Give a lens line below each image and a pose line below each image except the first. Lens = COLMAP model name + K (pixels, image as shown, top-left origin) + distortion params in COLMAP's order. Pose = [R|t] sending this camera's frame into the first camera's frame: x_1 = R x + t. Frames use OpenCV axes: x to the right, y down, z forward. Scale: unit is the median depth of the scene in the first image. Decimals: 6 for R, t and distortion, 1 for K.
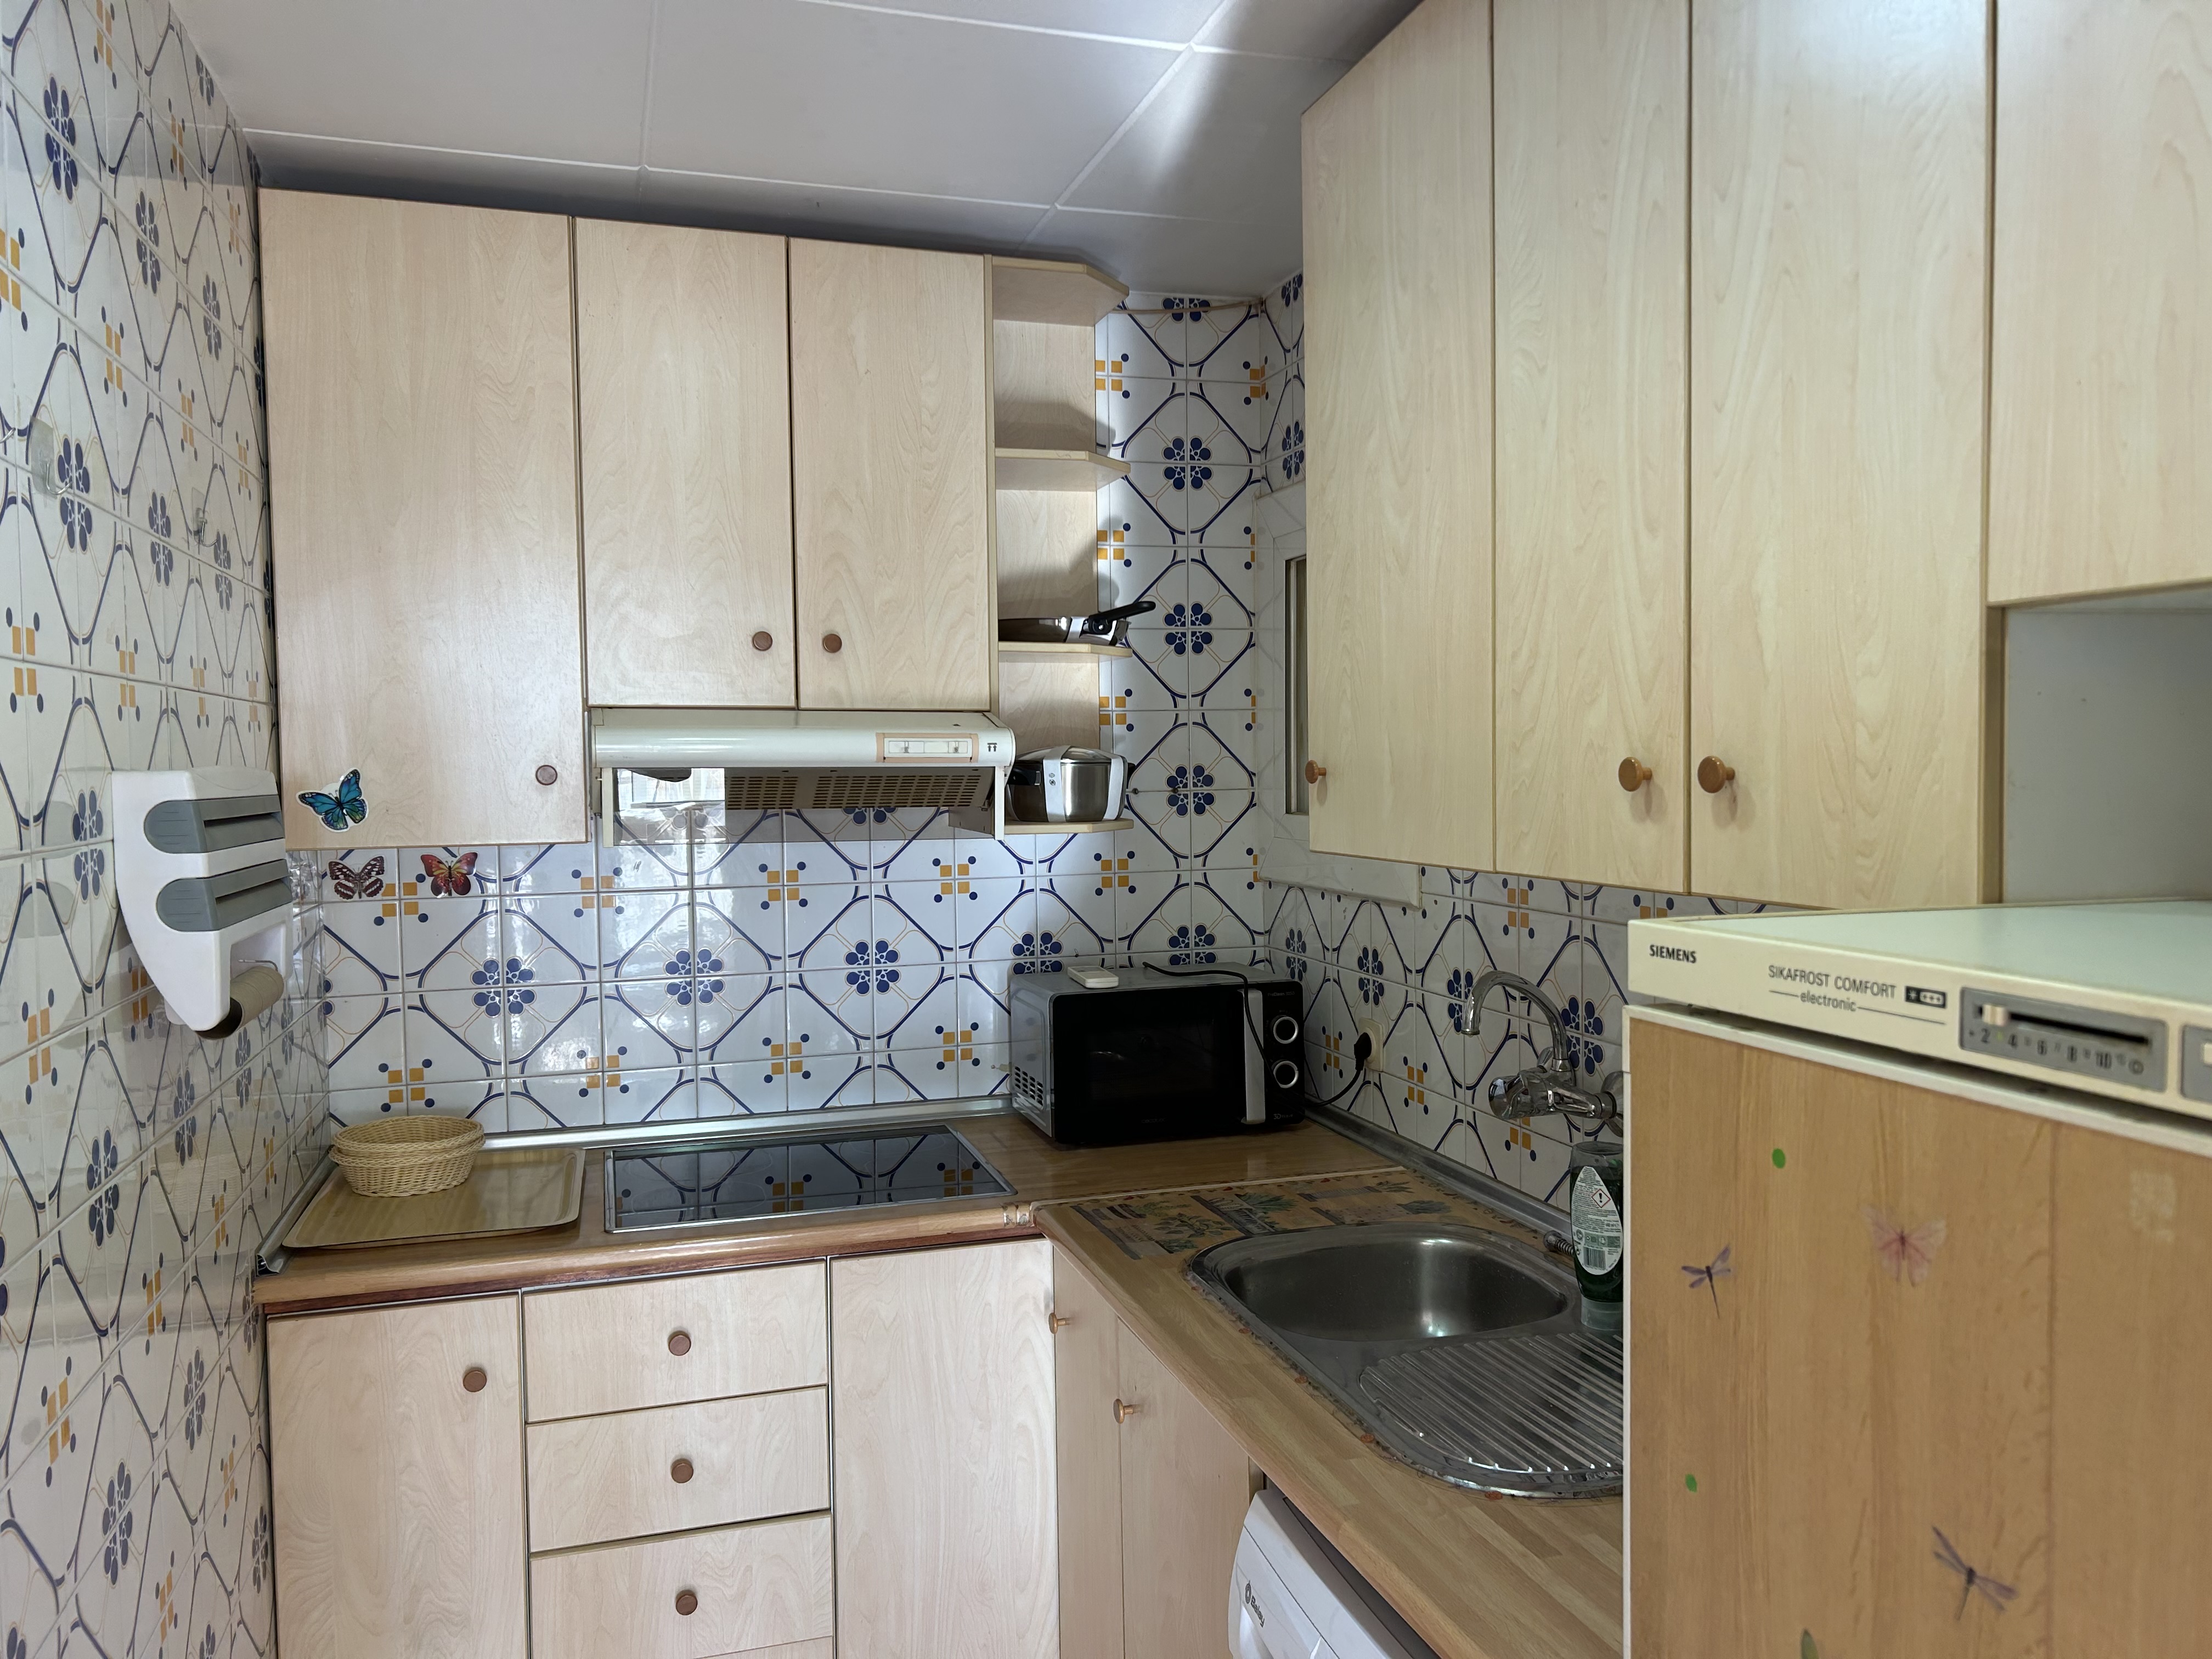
lens RADIAL K [[1669.3, 0, 1107.9], [0, 1669.3, 831.2], [0, 0, 1]] dist [0.021839, -0.027709]
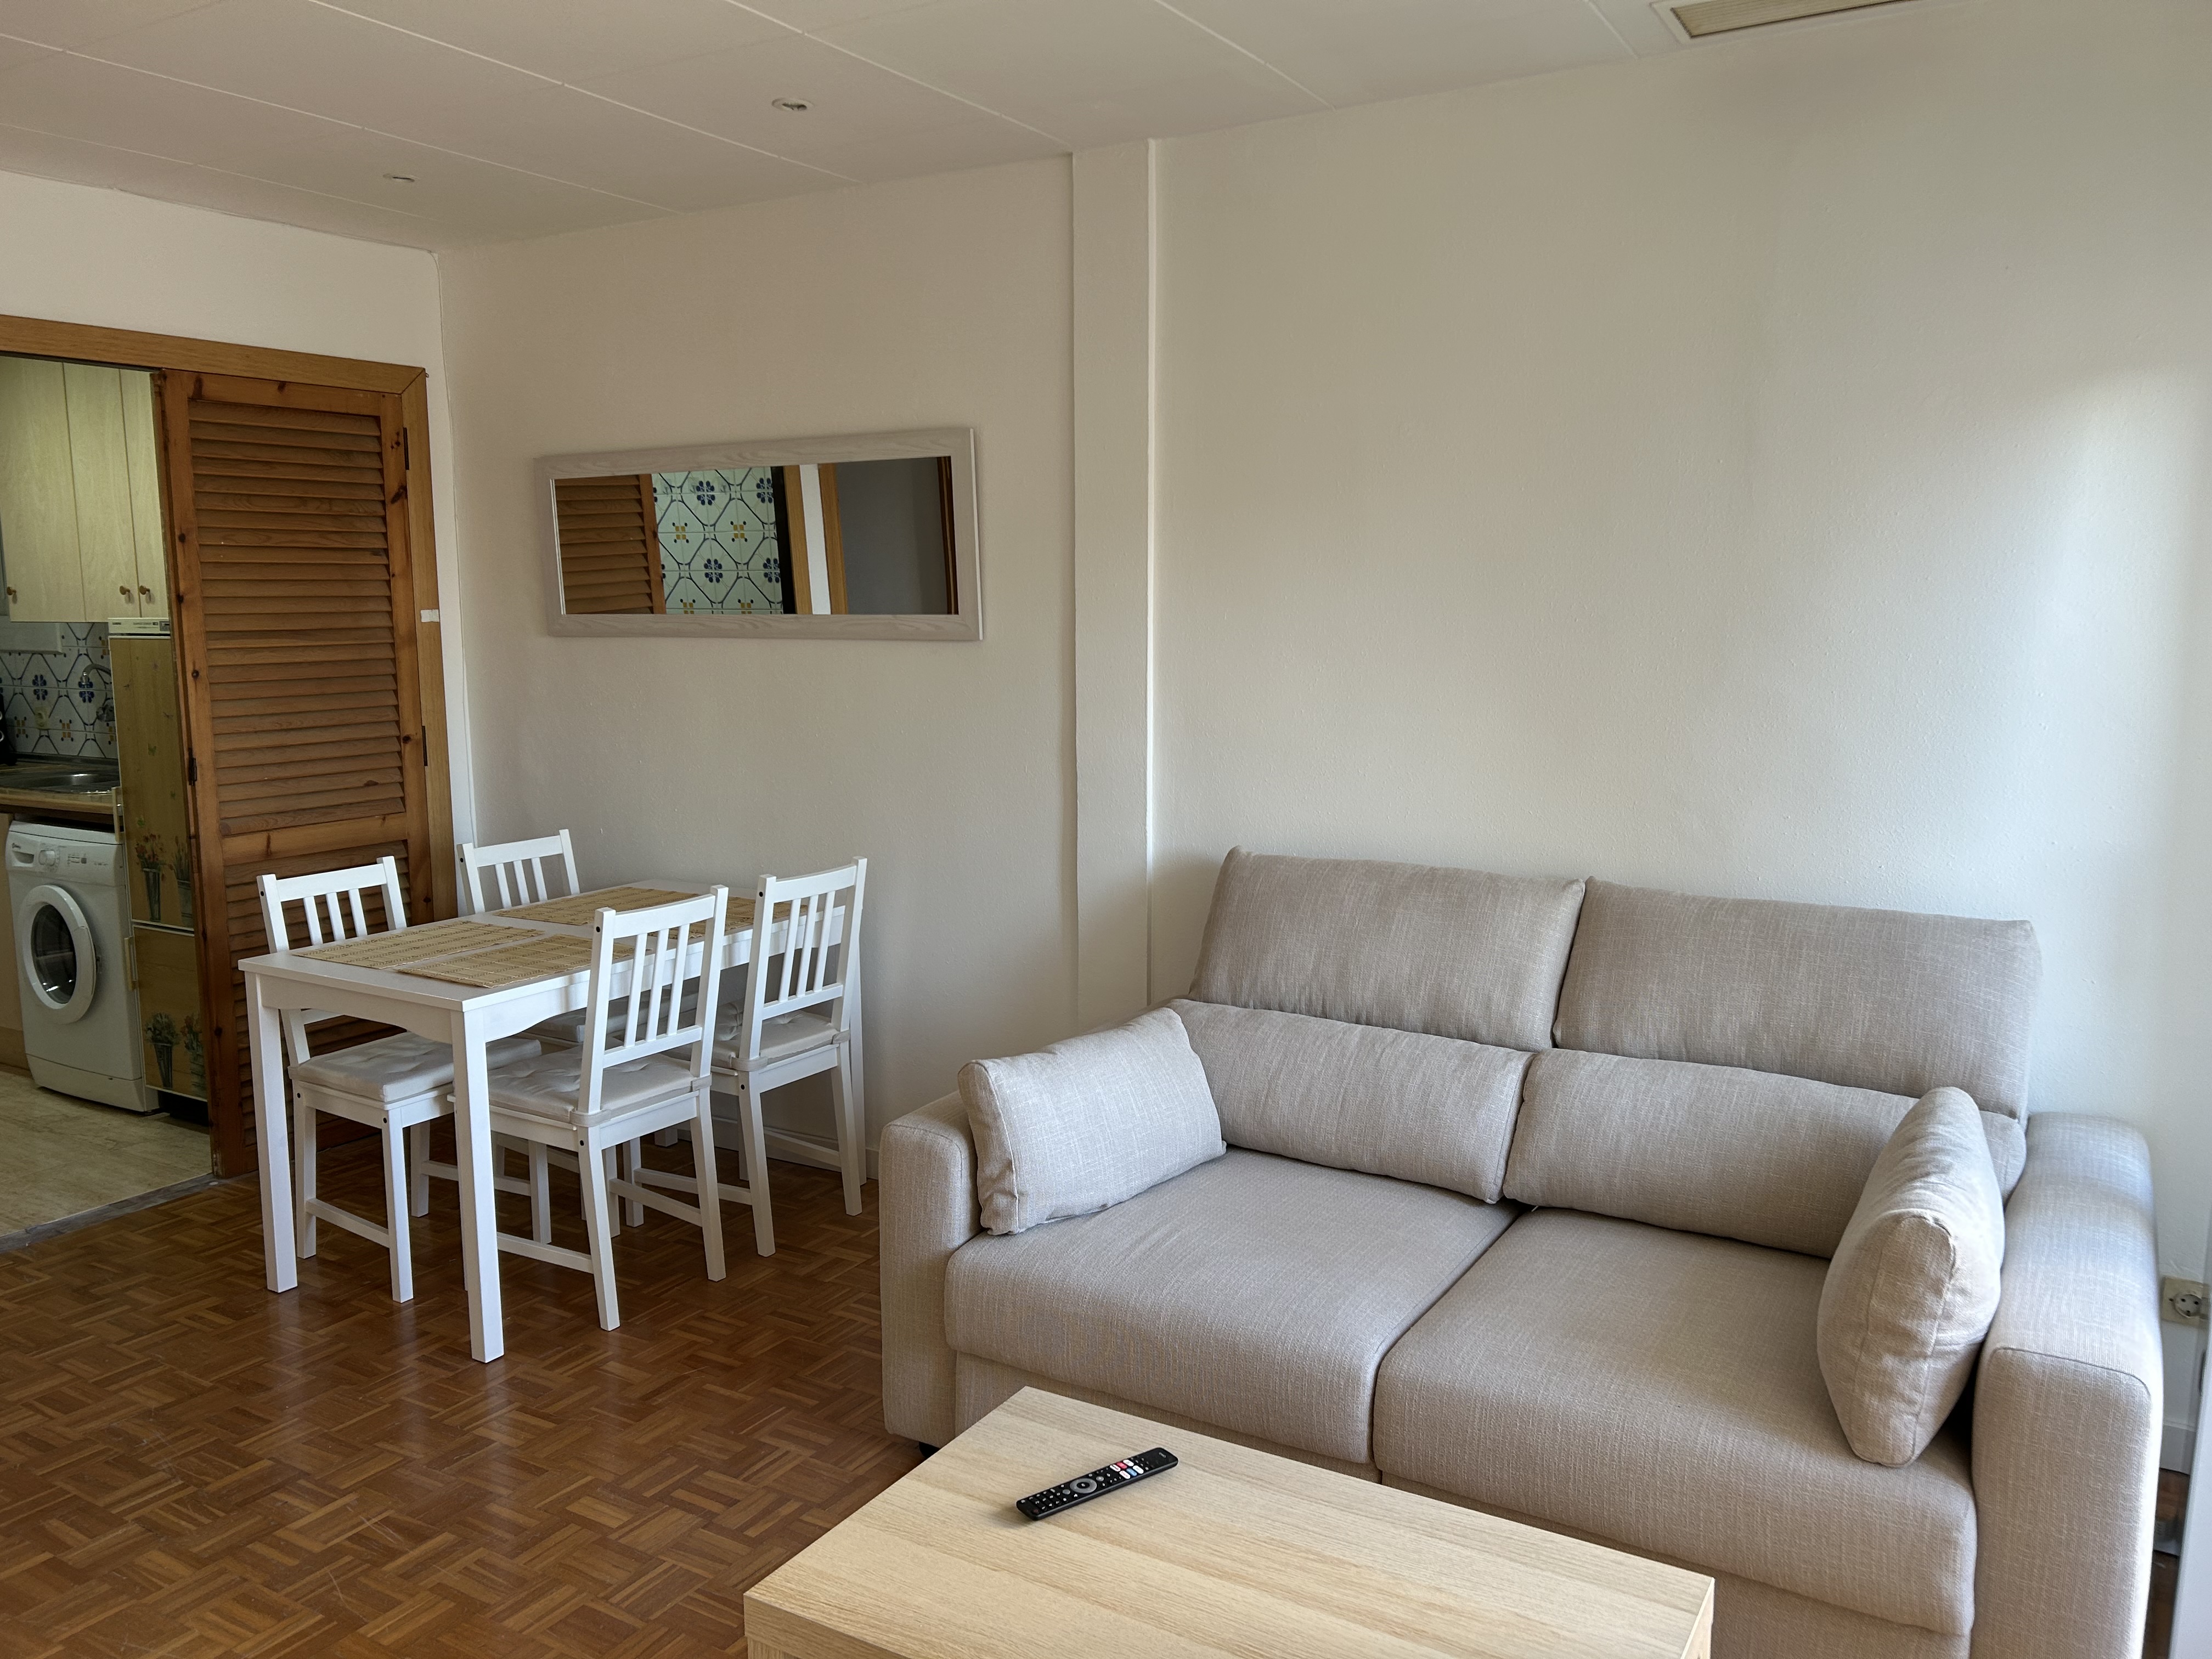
lens RADIAL K [[1669.3, 0, 1105.8], [0, 1669.3, 832.8], [0, 0, 1]] dist [0.021839, -0.027709]
pose [[0.740743, -0.083229, 0.666613, -0.321897], [0.024866, 0.995013, 0.096600, 0.106526], [-0.671329, -0.054980, 0.739118, -1.757832]]
